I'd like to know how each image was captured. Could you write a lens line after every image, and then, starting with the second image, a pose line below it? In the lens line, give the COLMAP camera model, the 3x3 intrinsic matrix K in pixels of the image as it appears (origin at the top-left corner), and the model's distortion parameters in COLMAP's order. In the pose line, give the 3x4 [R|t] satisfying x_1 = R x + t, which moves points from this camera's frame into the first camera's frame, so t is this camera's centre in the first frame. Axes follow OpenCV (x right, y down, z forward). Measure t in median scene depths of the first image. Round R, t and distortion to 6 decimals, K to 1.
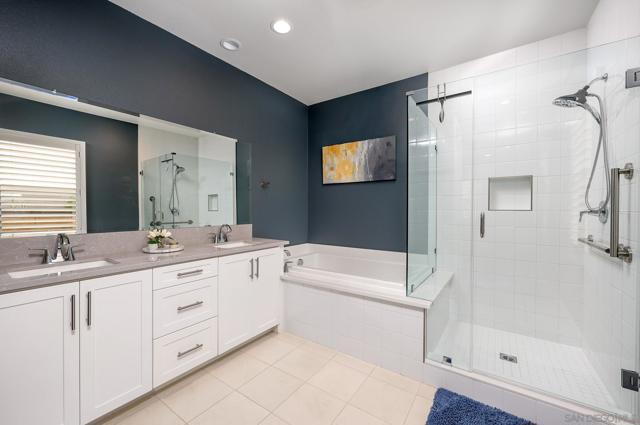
lens RADIAL K [[260.2, 0, 319.4], [0, 260.2, 212.5], [0, 0, 1]] dist [-0.002317, 0.000112]
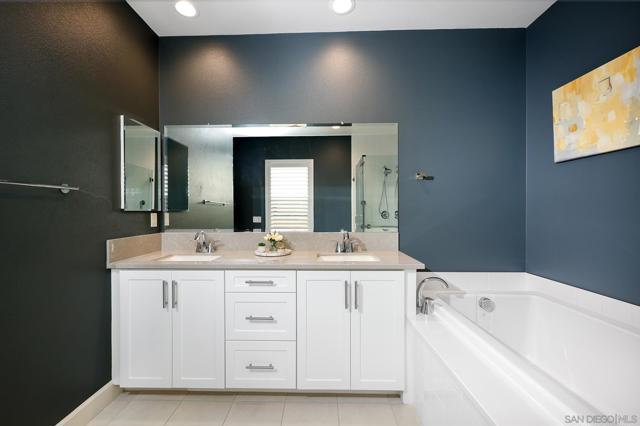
lens RADIAL K [[274.8, 0, 318.2], [0, 274.8, 211.6], [0, 0, 1]] dist [0.015267, 0.000771]
pose [[0.549779, -0.008231, -0.835270, 0.290772], [-0.005017, 0.999901, -0.013155, -0.004703], [0.835295, 0.011423, 0.549683, 0.420720]]
